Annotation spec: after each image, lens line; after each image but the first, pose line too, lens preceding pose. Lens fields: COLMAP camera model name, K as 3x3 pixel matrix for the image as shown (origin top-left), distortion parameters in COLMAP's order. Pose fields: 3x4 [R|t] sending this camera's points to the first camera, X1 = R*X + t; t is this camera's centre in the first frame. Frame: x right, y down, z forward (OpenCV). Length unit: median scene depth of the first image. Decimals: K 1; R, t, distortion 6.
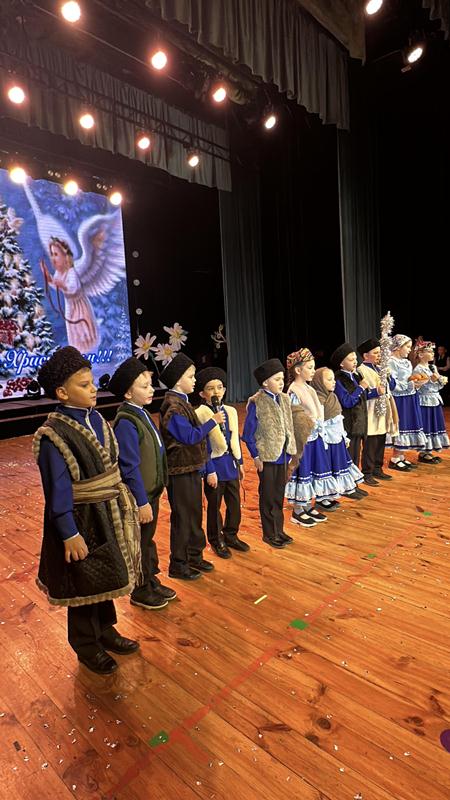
lens RADIAL K [[437.1, 0, 225.0], [0, 437.1, 400.0], [0, 0, 1]] dist [-0.001232, -0.000750]
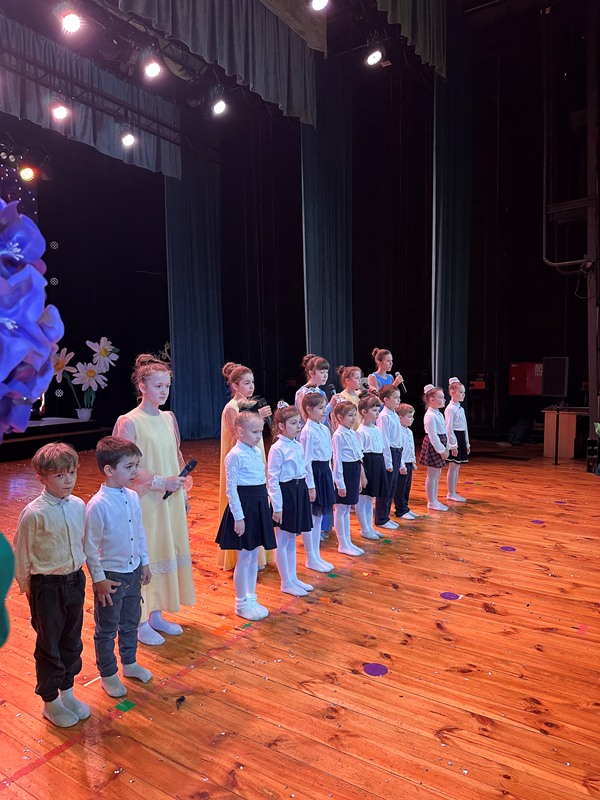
lens RADIAL K [[563.4, 0, 298.2], [0, 563.4, 400.6], [0, 0, 1]] dist [0.030249, -0.038011]
pose [[0.984135, 0.033304, 0.174270, 0.092986], [-0.022097, 0.997584, -0.065861, -0.008370], [-0.176042, 0.060965, 0.982493, -0.065422]]
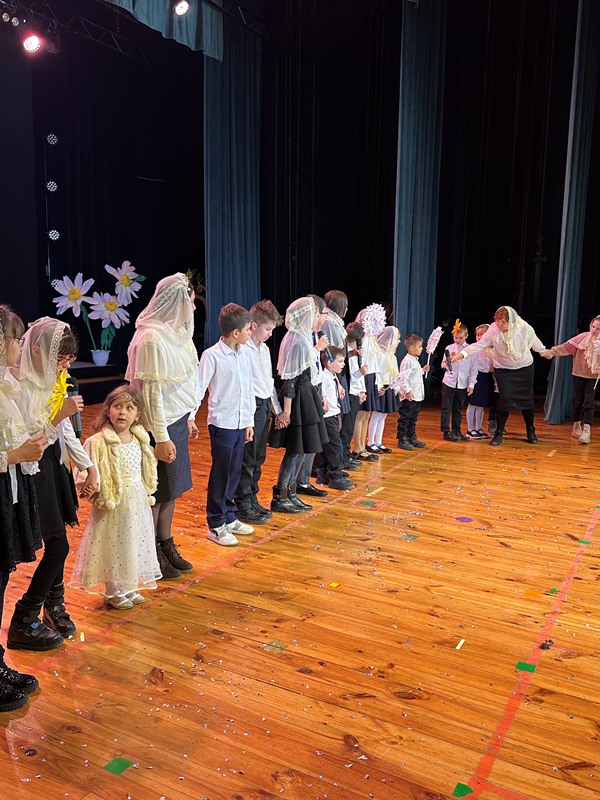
lens RADIAL K [[689.1, 0, 298.1], [0, 689.1, 405.3], [0, 0, 1]] dist [0.102174, -0.135218]
pose [[0.967674, 0.034015, 0.249899, -0.187455], [-0.039456, 0.999080, 0.016793, 0.005555], [-0.249098, -0.026110, 0.968126, -0.048640]]
